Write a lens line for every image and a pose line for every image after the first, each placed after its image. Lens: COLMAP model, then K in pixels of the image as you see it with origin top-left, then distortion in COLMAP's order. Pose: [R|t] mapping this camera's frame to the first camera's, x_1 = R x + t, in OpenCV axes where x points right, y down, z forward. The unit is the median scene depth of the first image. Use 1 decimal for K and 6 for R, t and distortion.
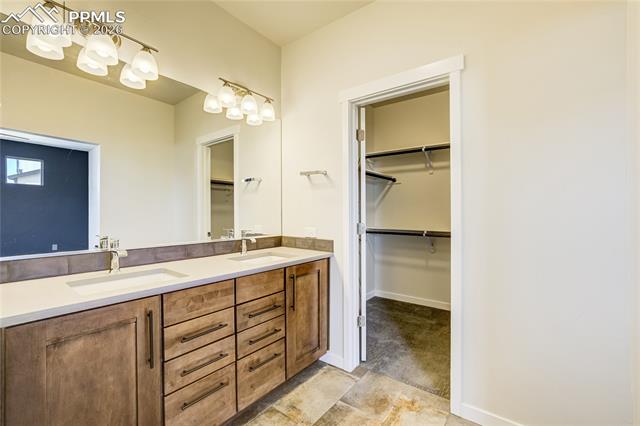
lens RADIAL K [[278.4, 0, 321.3], [0, 278.4, 210.9], [0, 0, 1]] dist [-0.034727, 0.020939]
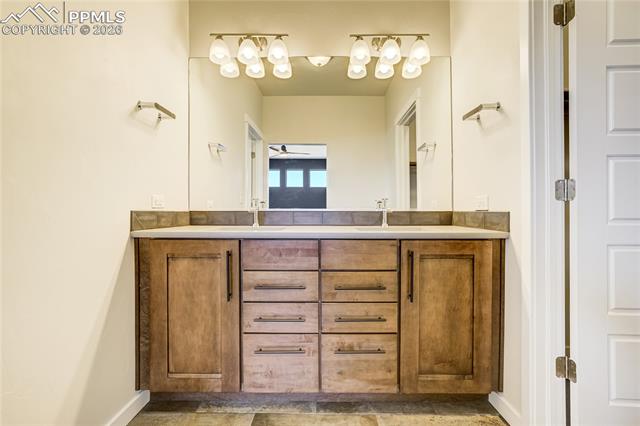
lens RADIAL K [[278.4, 0, 321.3], [0, 278.4, 210.9], [0, 0, 1]] dist [-0.034727, 0.020939]
pose [[0.605453, -0.006713, -0.795853, 0.374424], [0.003298, 0.999977, -0.005927, 0.146648], [0.795874, 0.000964, 0.605461, 0.435057]]
